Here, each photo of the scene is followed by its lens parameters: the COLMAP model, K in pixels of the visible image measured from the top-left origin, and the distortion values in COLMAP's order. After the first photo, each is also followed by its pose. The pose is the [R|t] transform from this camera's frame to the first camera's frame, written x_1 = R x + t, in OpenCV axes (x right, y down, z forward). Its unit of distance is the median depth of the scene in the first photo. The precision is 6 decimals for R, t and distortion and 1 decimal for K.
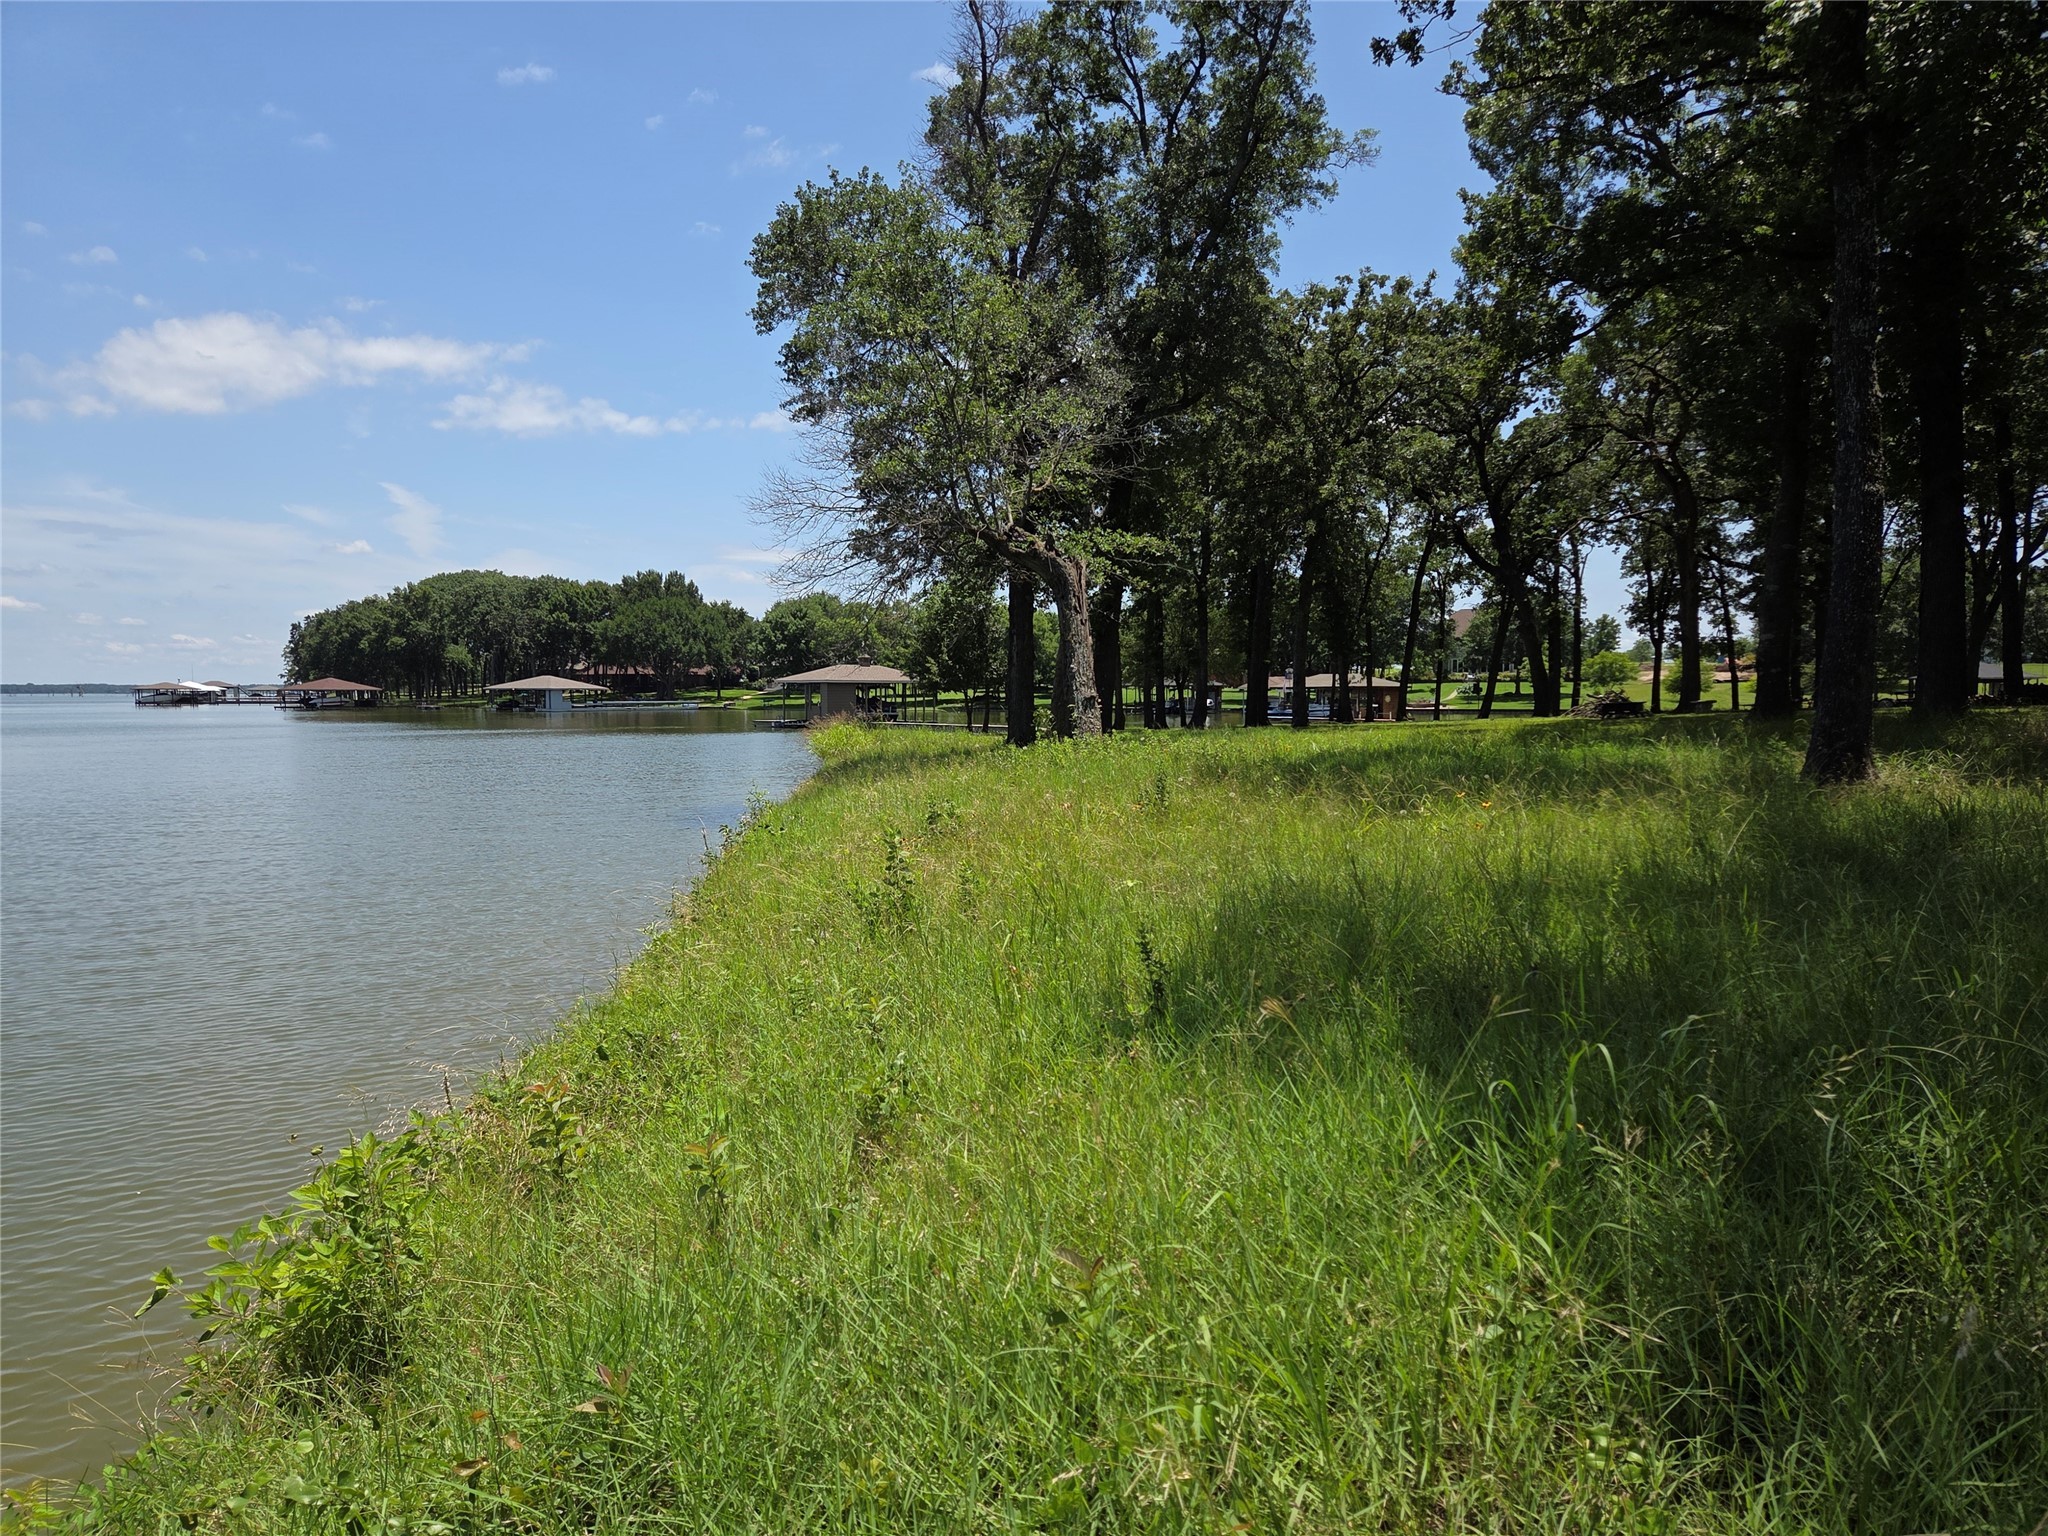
lens RADIAL K [[1351.9, 0, 1006.6], [0, 1351.9, 782.0], [0, 0, 1]] dist [0.076221, -0.061004]
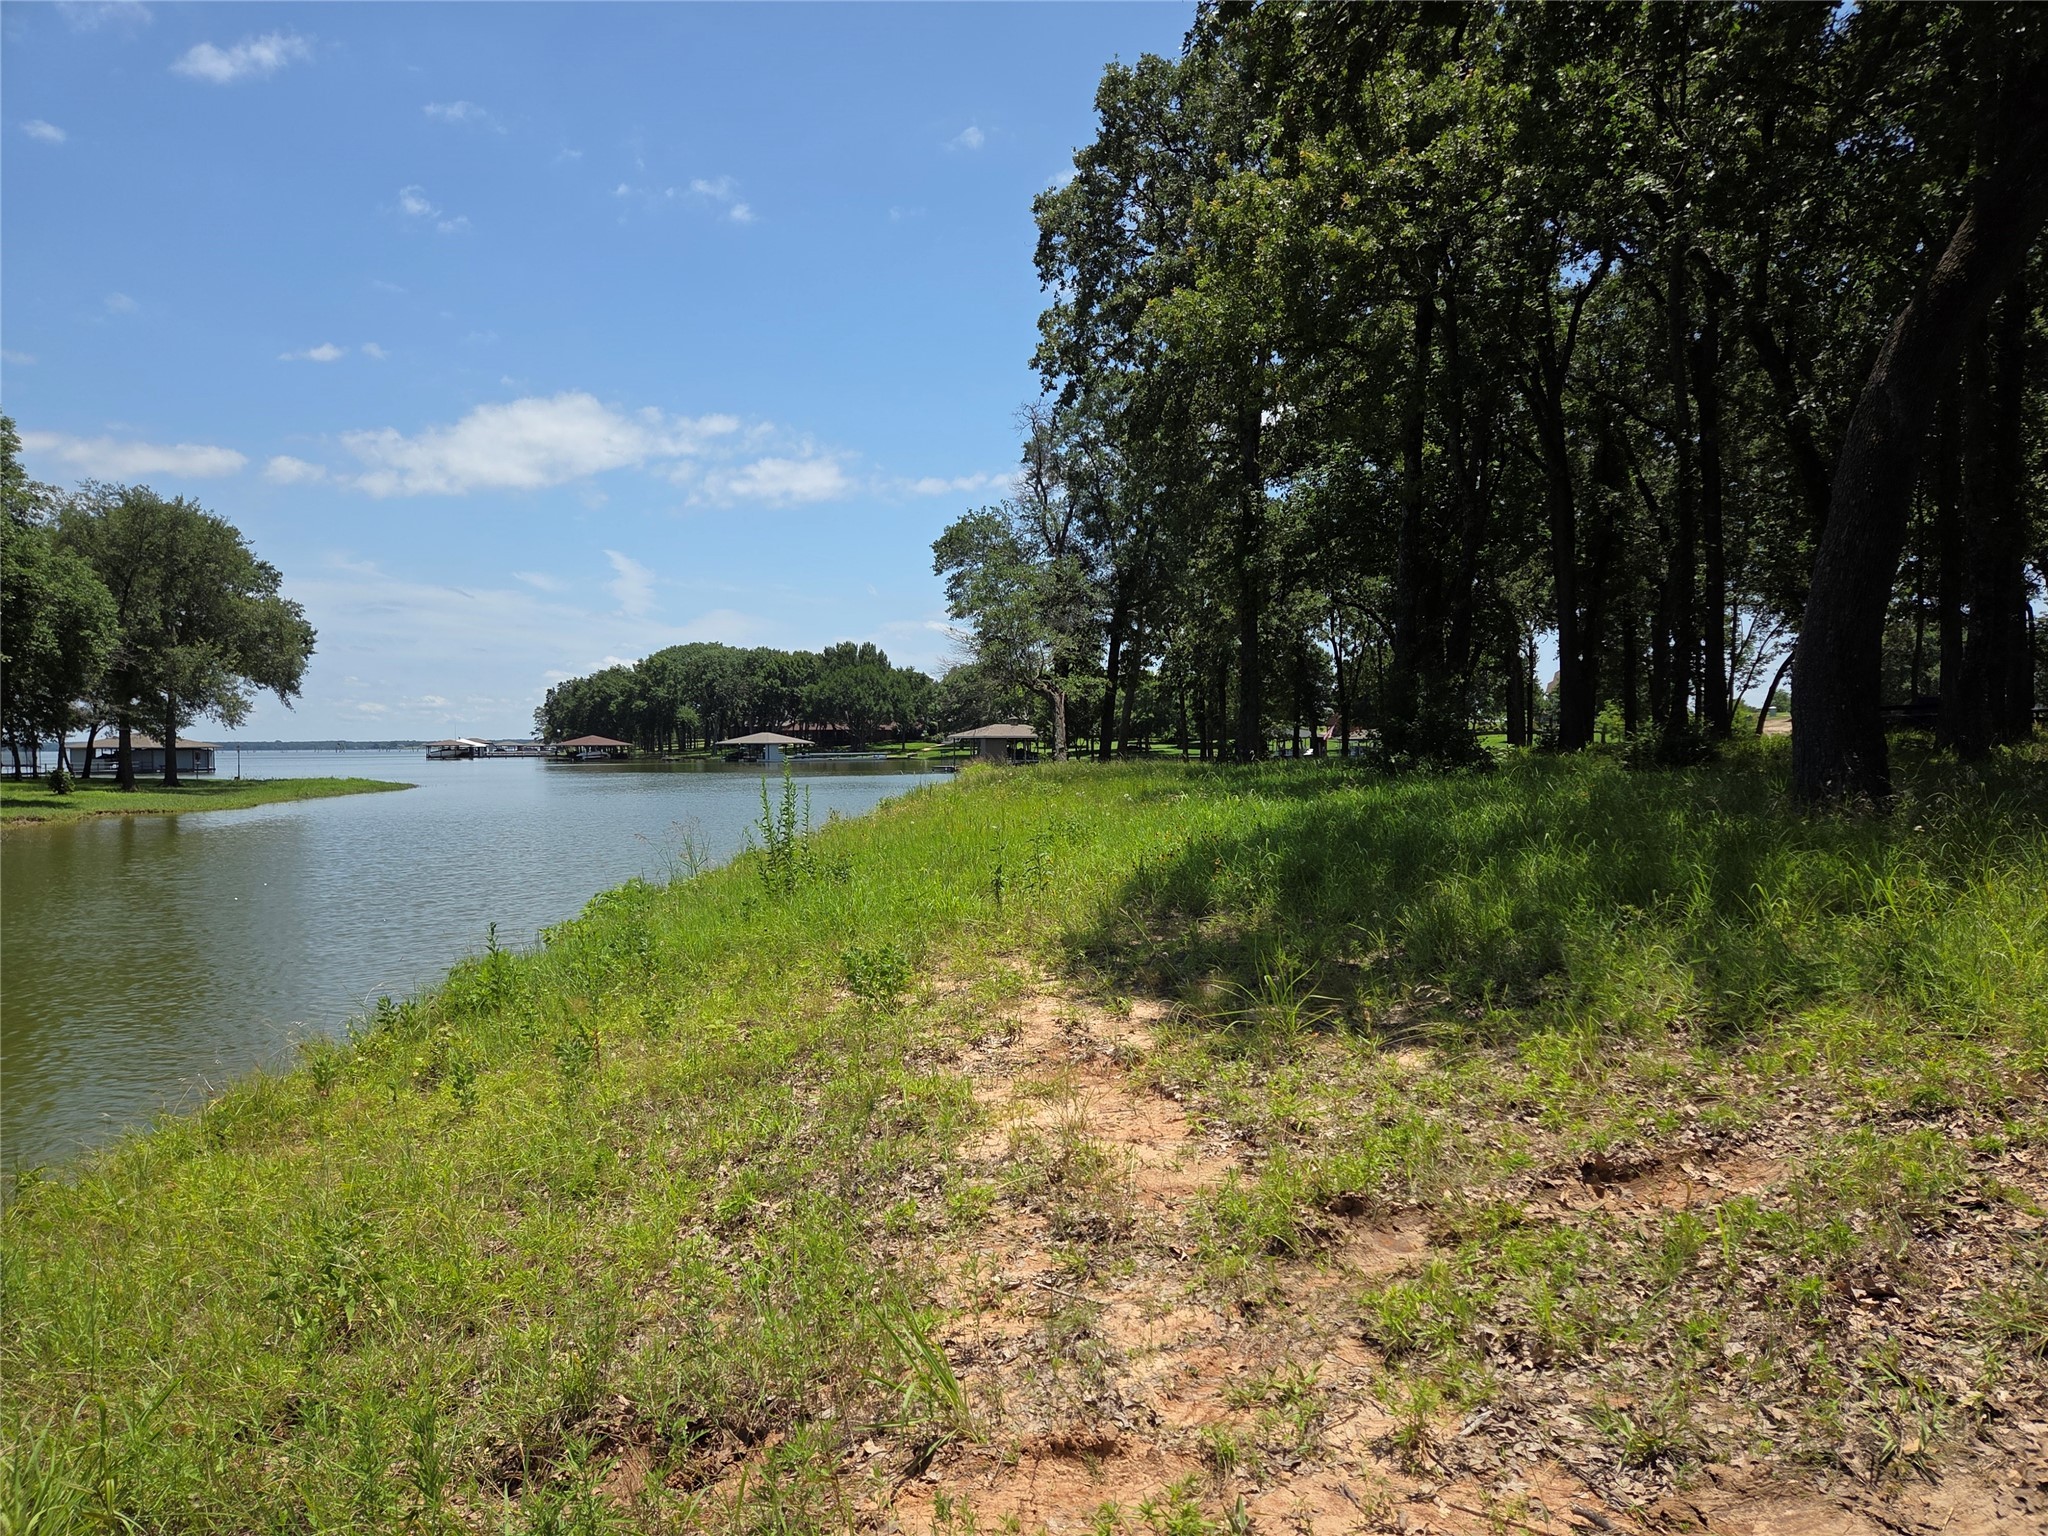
lens RADIAL K [[1351.9, 0, 1035.6], [0, 1351.9, 772.4], [0, 0, 1]] dist [0.076221, -0.061004]
pose [[0.994111, -0.002049, -0.108347, 0.026310], [-0.002823, 0.998993, -0.044788, 0.008953], [0.108330, 0.044830, 0.993104, -0.139293]]
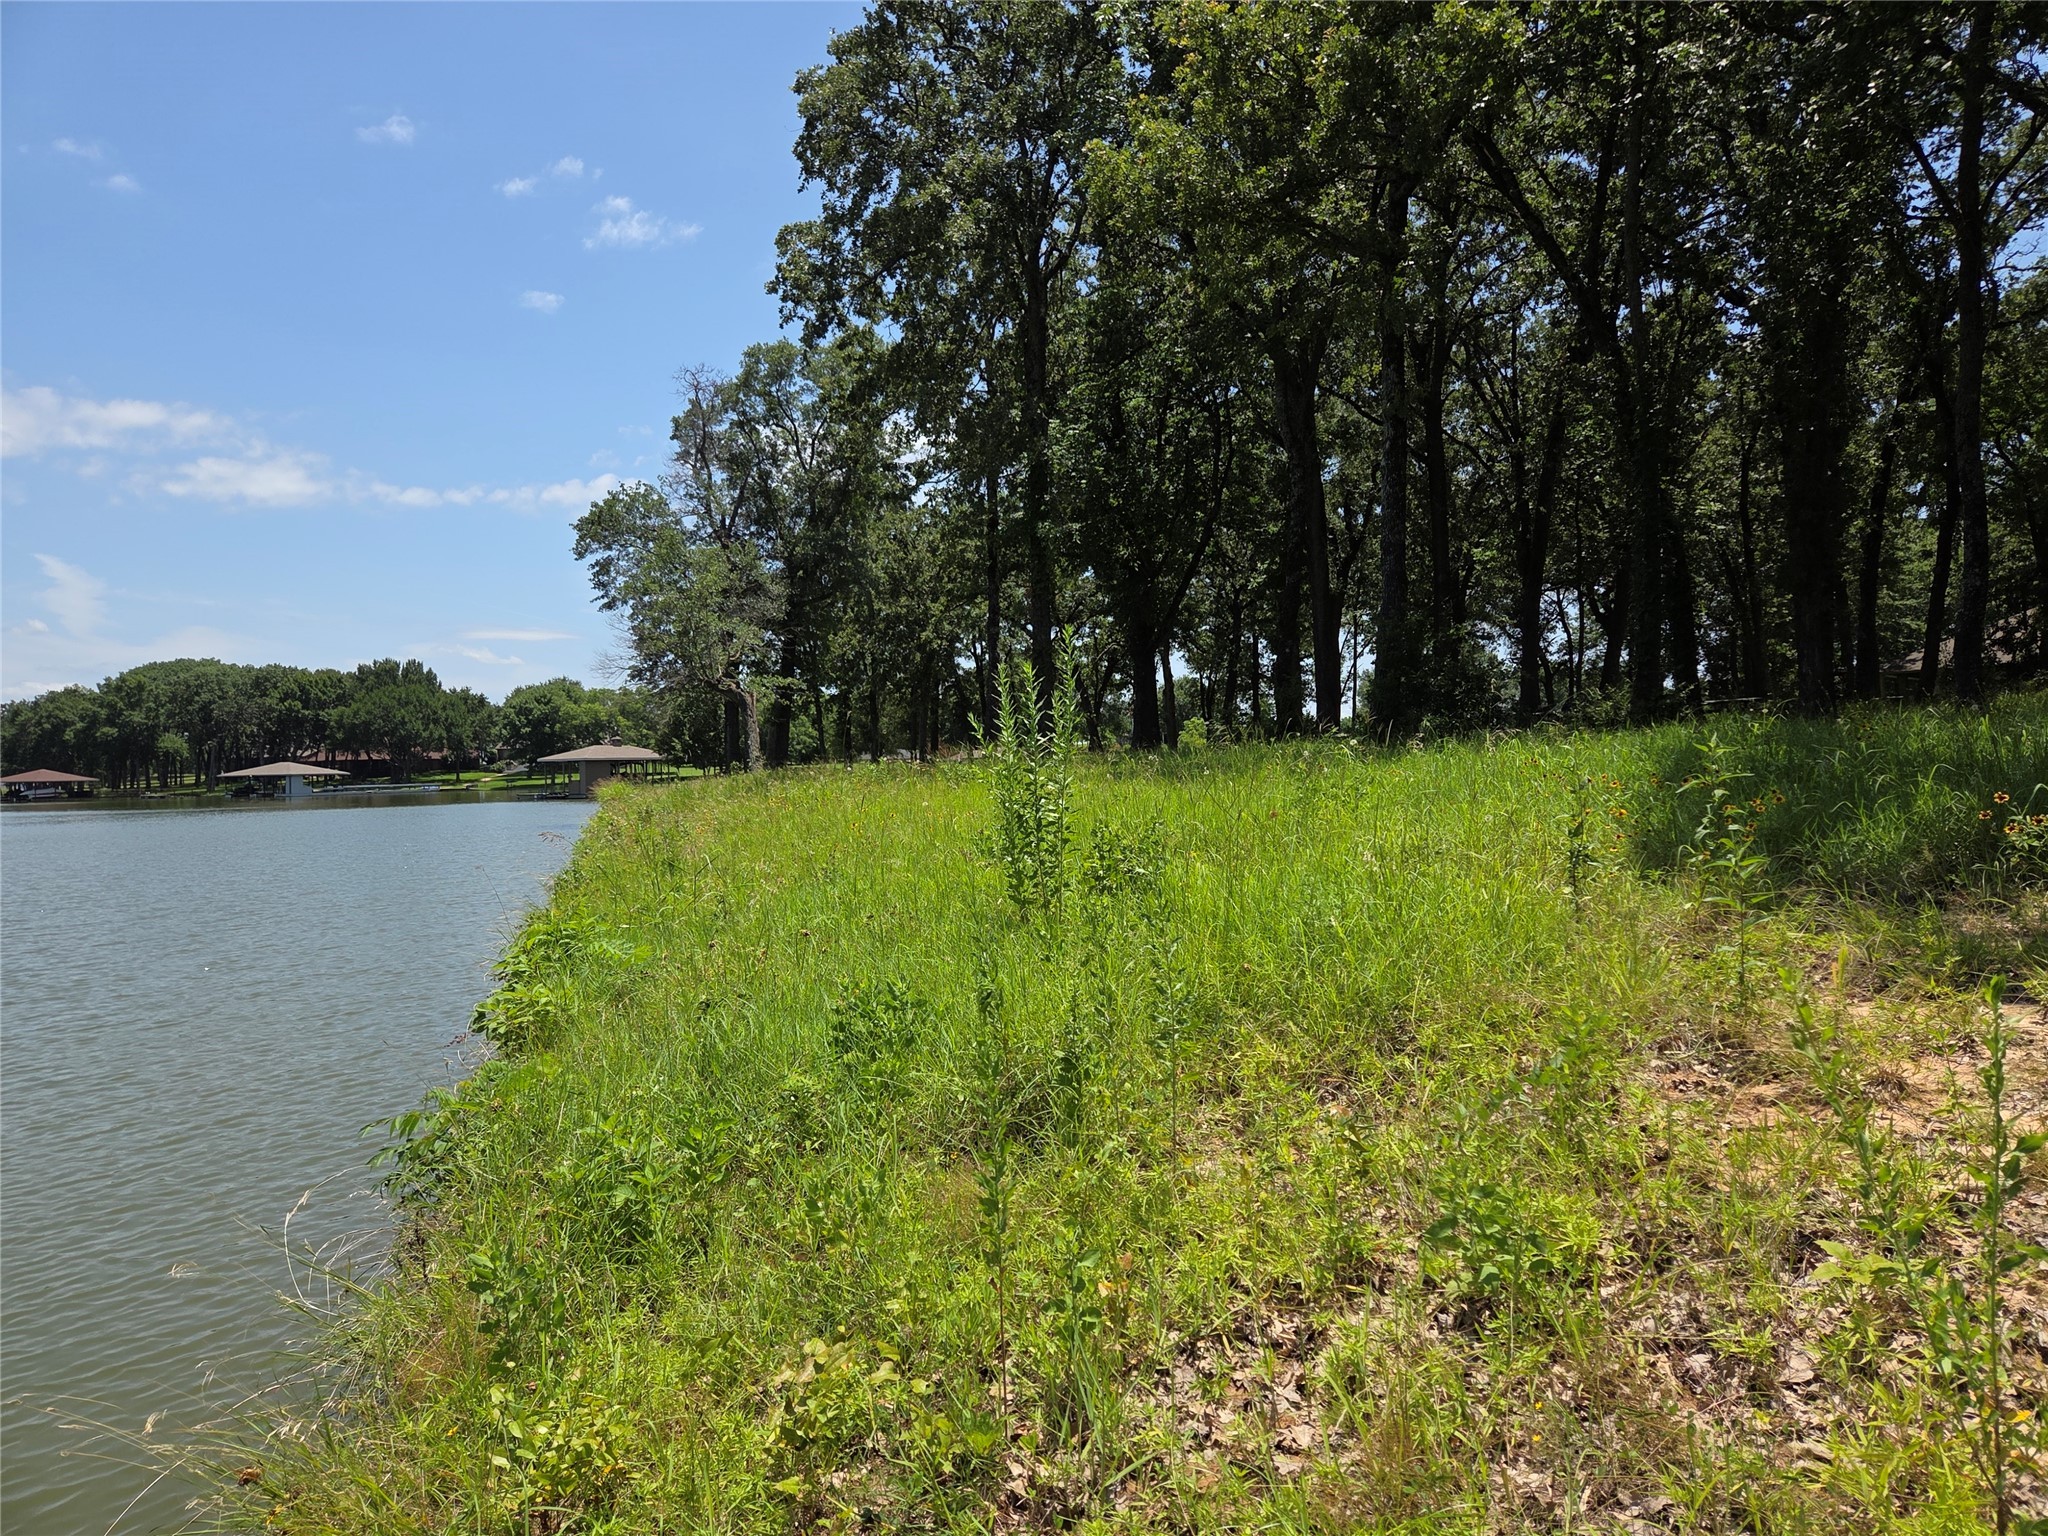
lens RADIAL K [[1351.9, 0, 1045.2], [0, 1351.9, 755.8], [0, 0, 1]] dist [0.076221, -0.061004]
pose [[0.977178, -0.018291, 0.211633, 0.004807], [0.034328, 0.996788, -0.072352, 0.010339], [-0.209630, 0.077965, 0.974667, -0.114305]]
